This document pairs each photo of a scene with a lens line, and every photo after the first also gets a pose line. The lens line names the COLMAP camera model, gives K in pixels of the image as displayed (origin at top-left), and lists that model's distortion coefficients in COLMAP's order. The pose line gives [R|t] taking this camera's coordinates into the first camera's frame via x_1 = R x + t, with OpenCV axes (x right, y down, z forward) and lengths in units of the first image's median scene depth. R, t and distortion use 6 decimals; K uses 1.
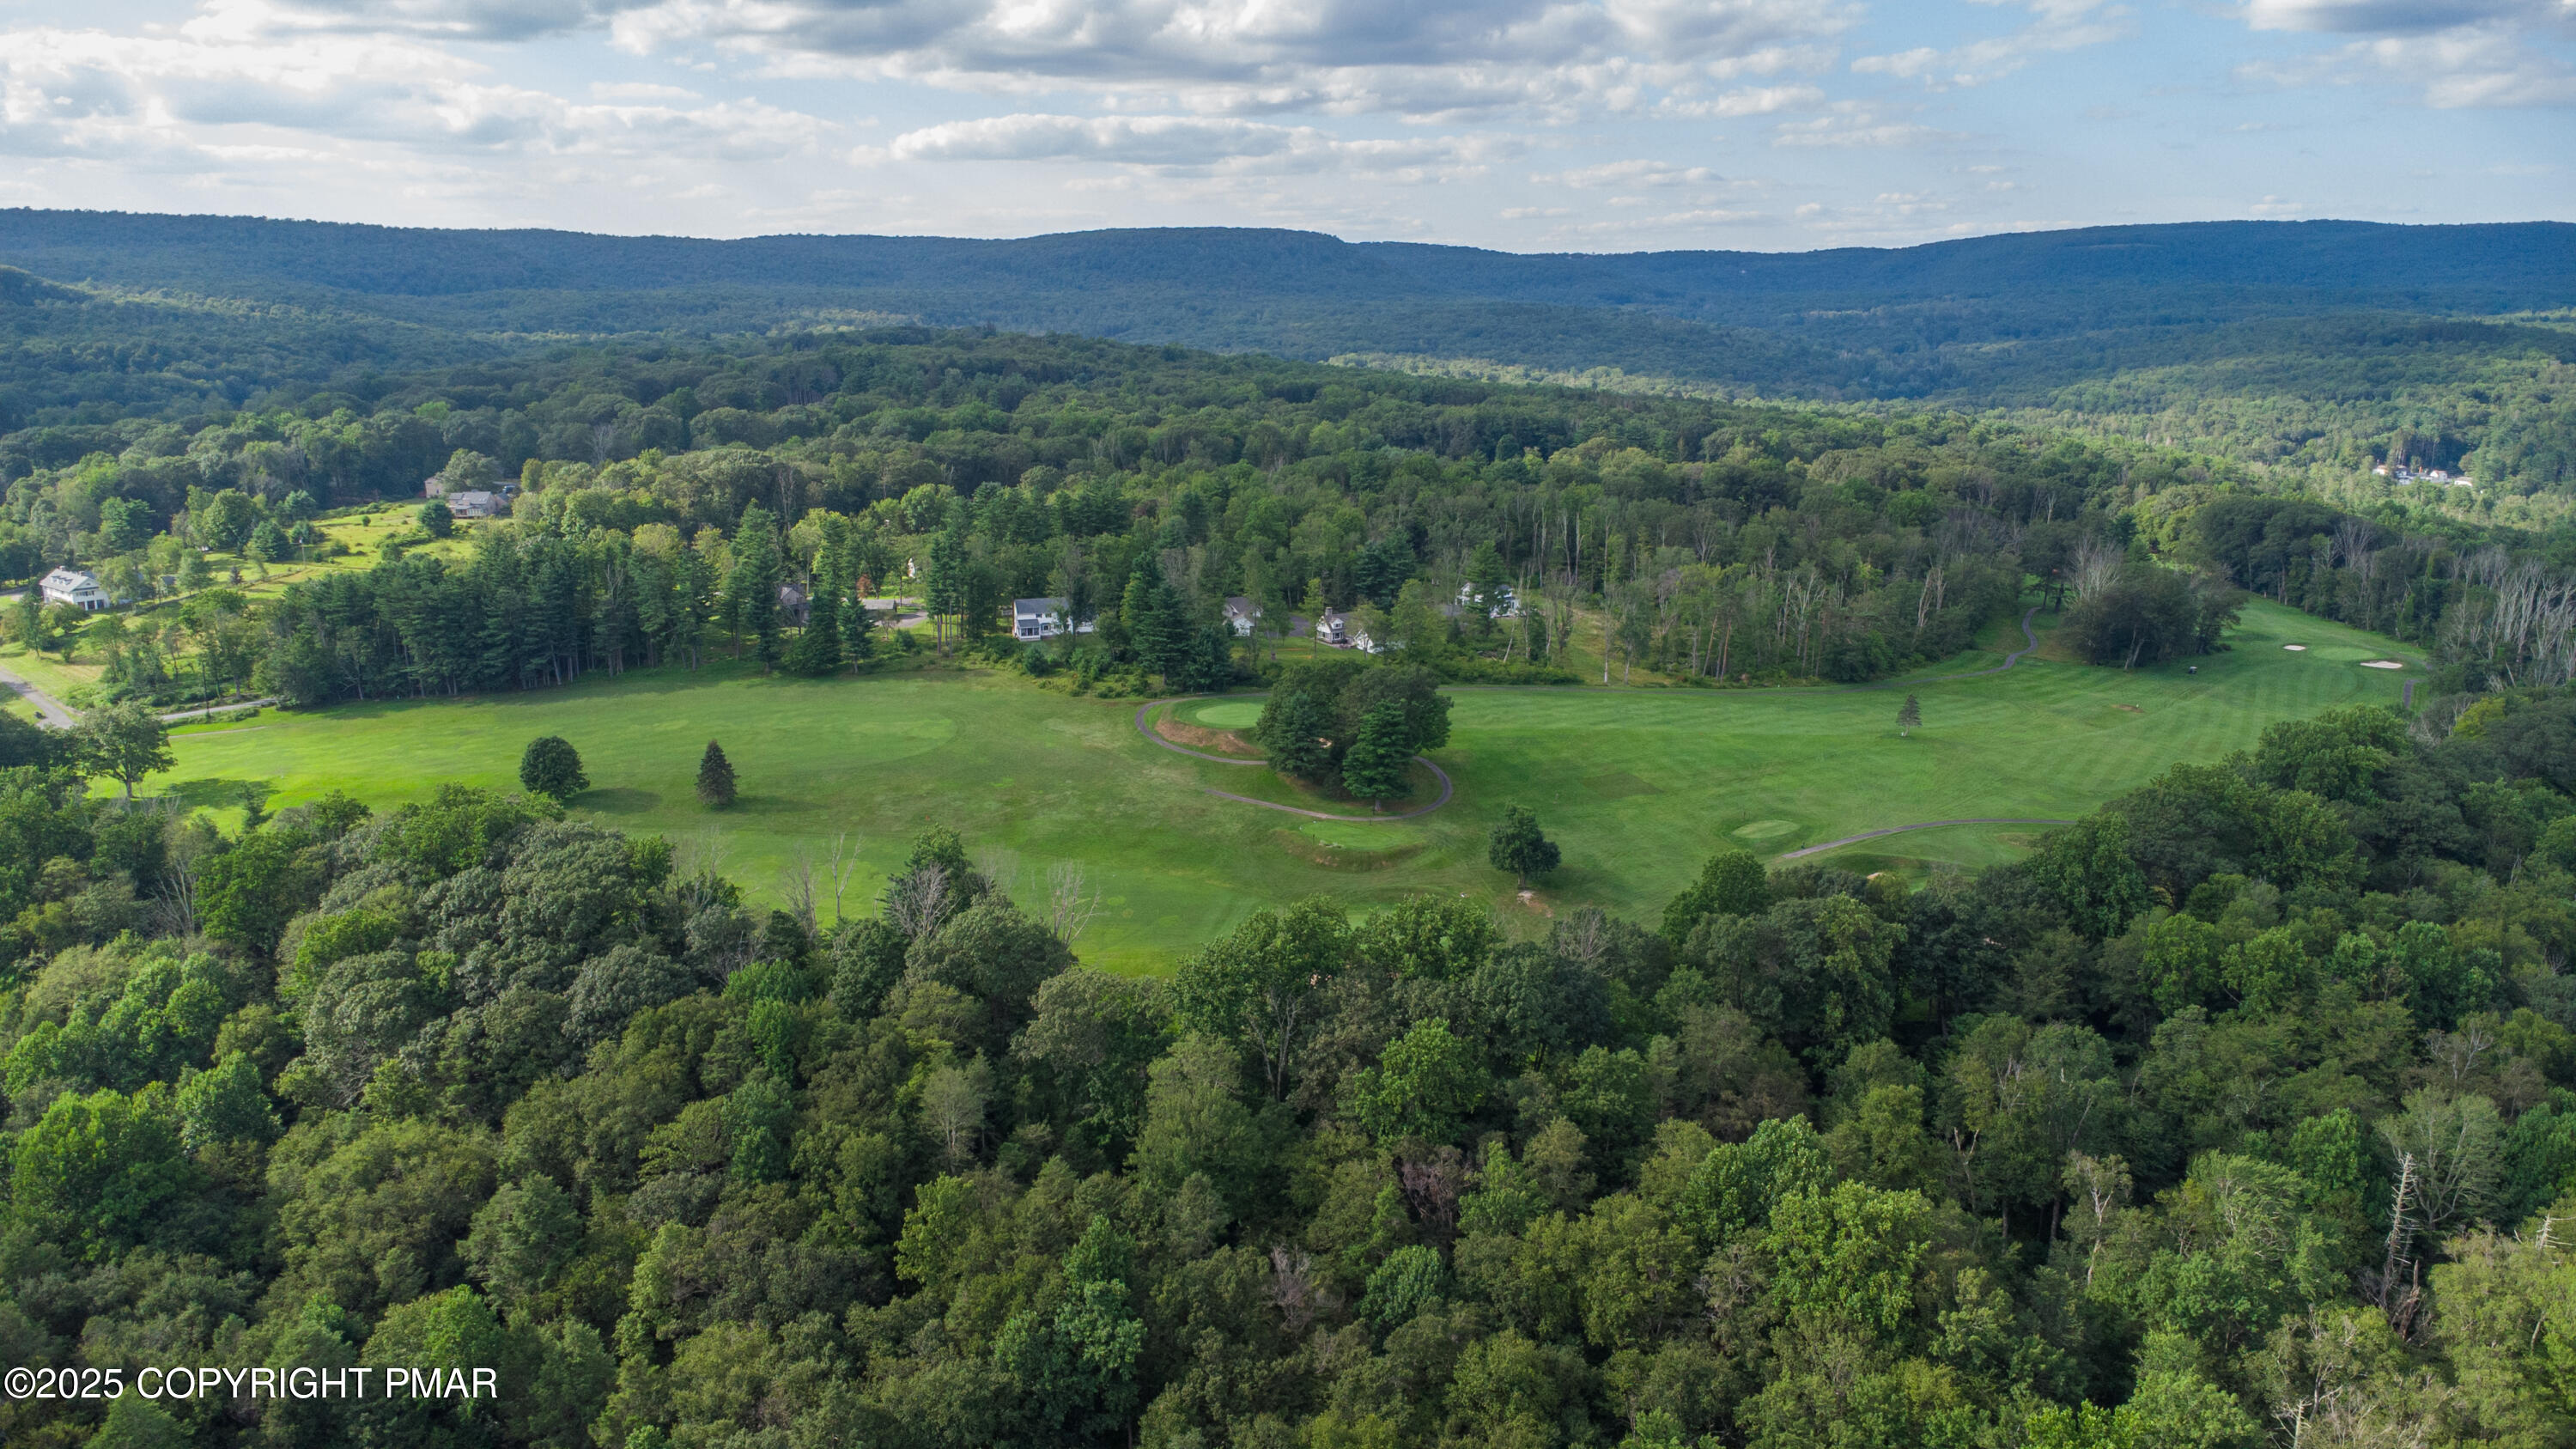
lens RADIAL K [[1861.6, 0, 1299.7], [0, 1861.6, 751.9], [0, 0, 1]] dist [0.036566, -0.054706]
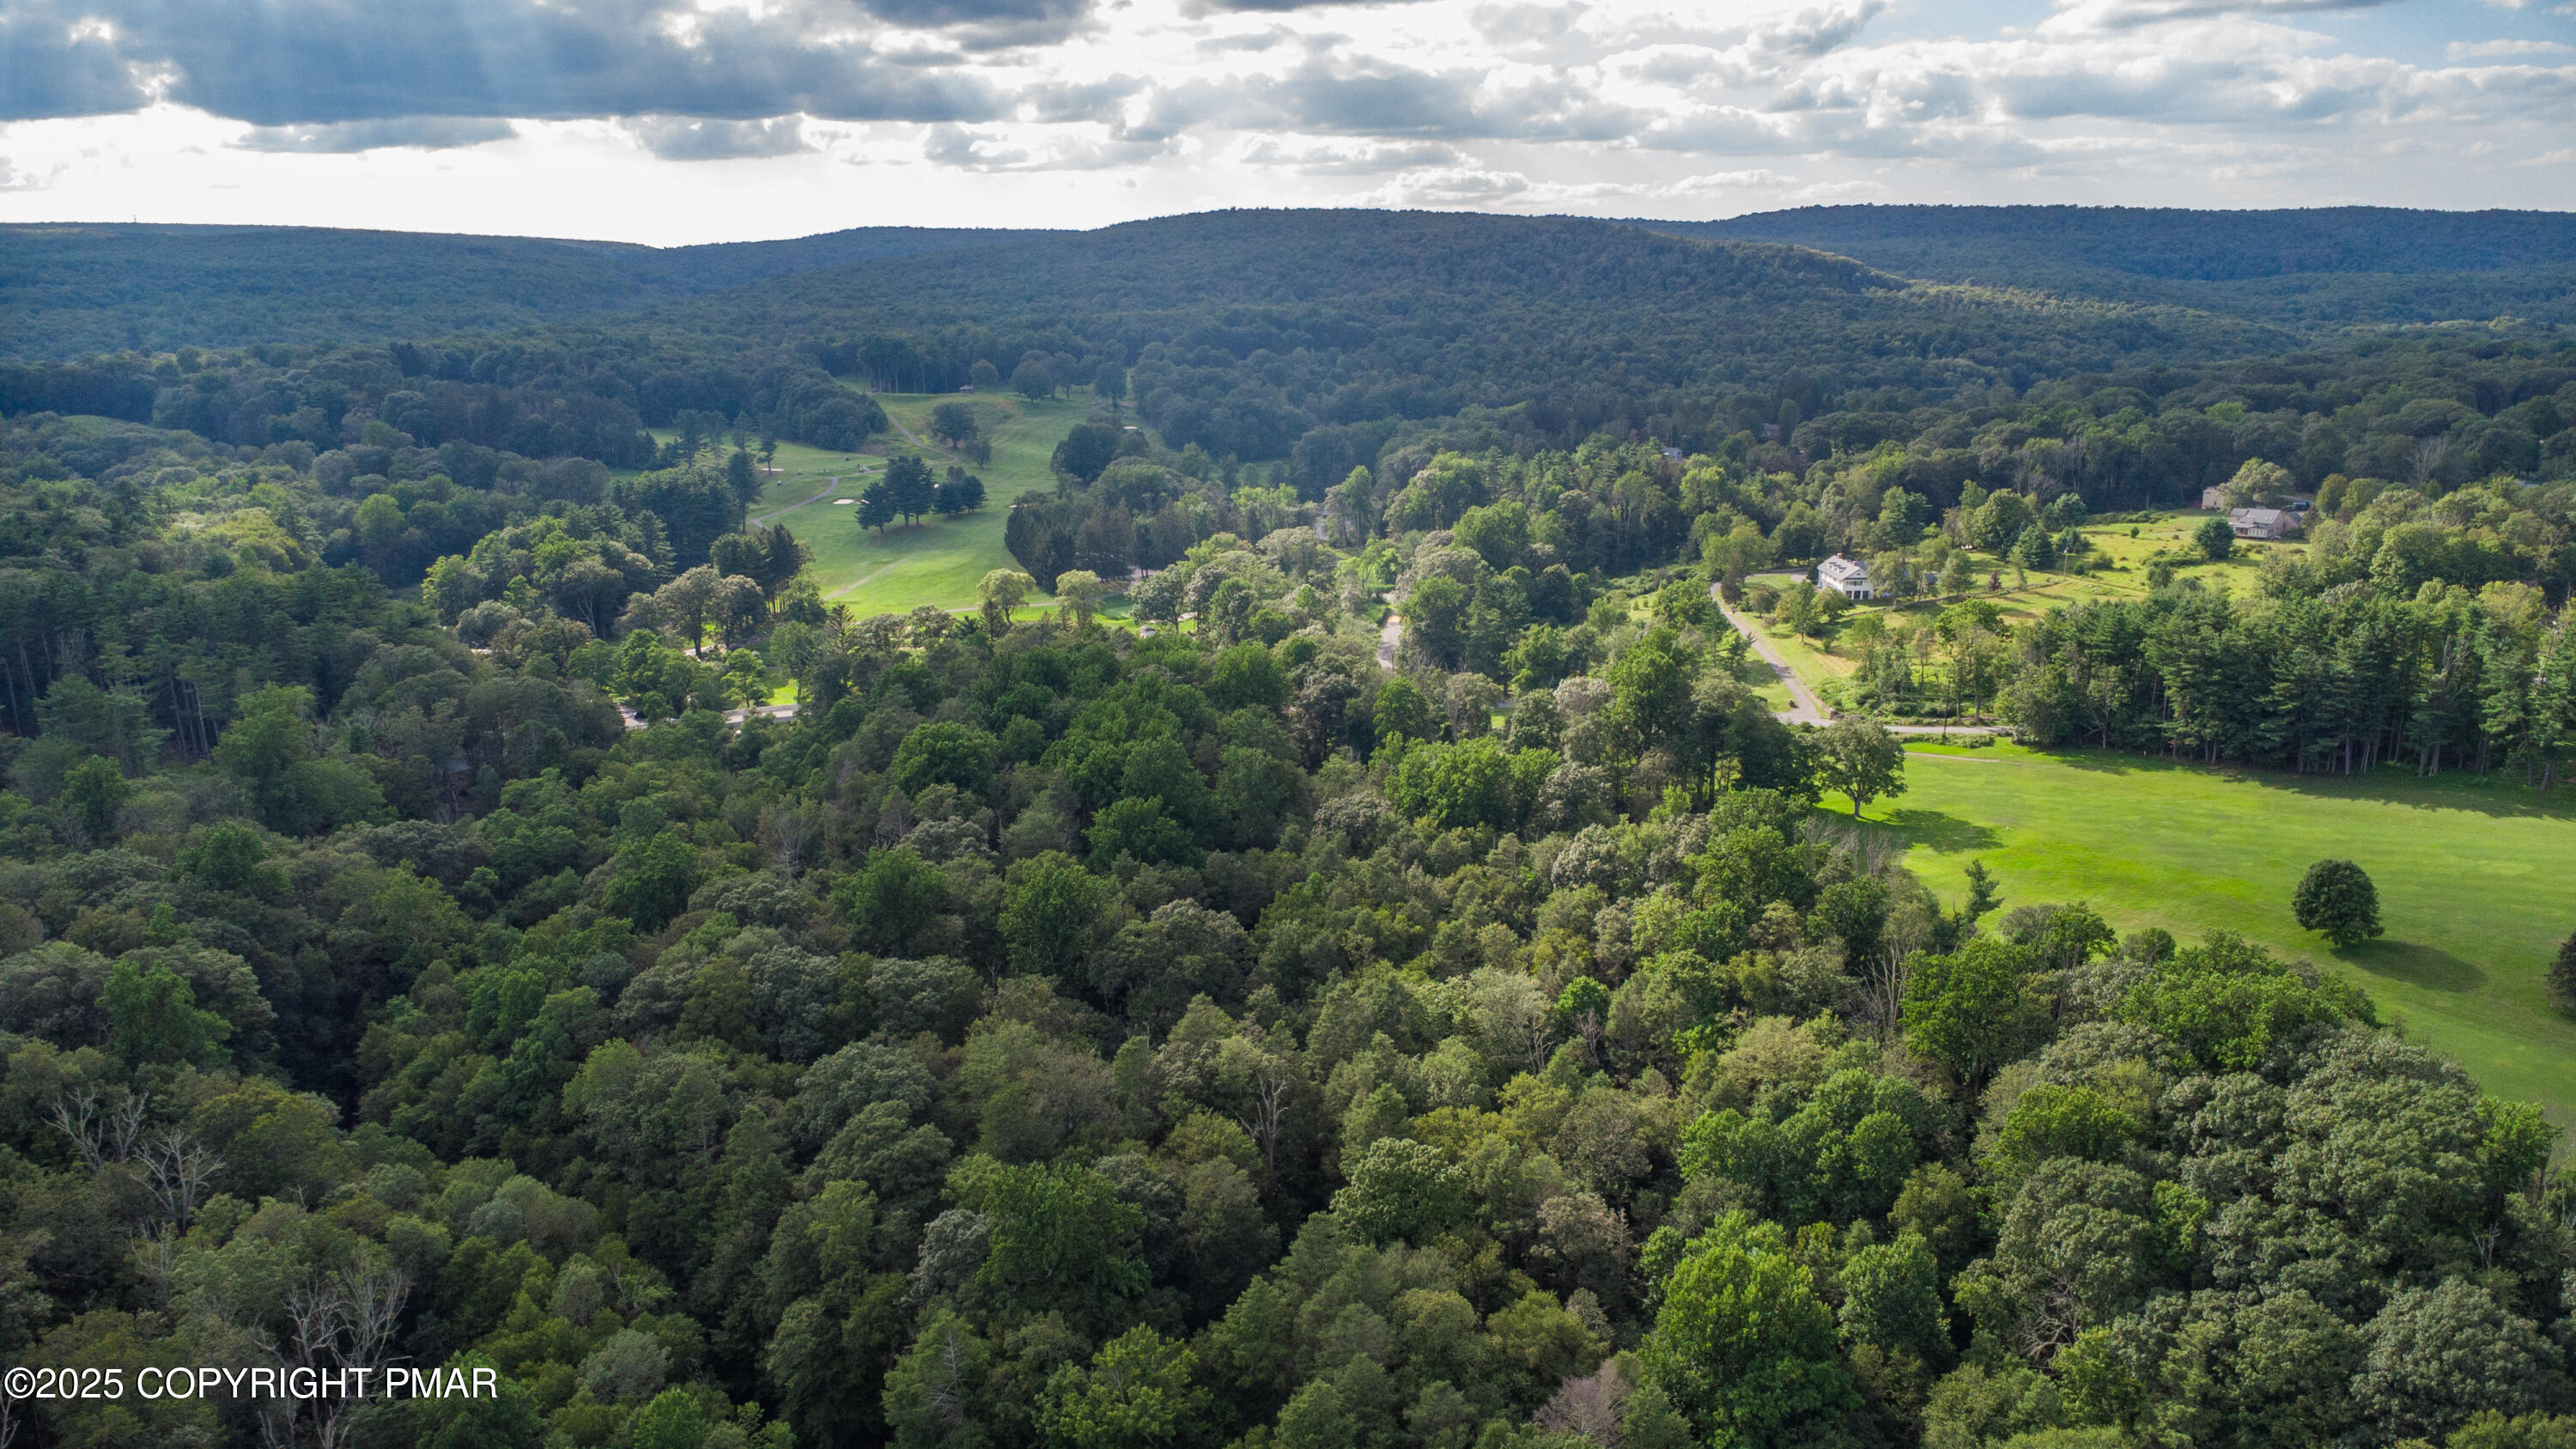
lens RADIAL K [[1861.6, 0, 1281.6], [0, 1861.6, 727.4], [0, 0, 1]] dist [0.036566, -0.054706]
pose [[0.641433, 0.170094, -0.748085, -0.087951], [-0.173030, 0.982062, 0.074932, -0.035592], [0.747412, 0.081377, 0.659358, 0.120394]]
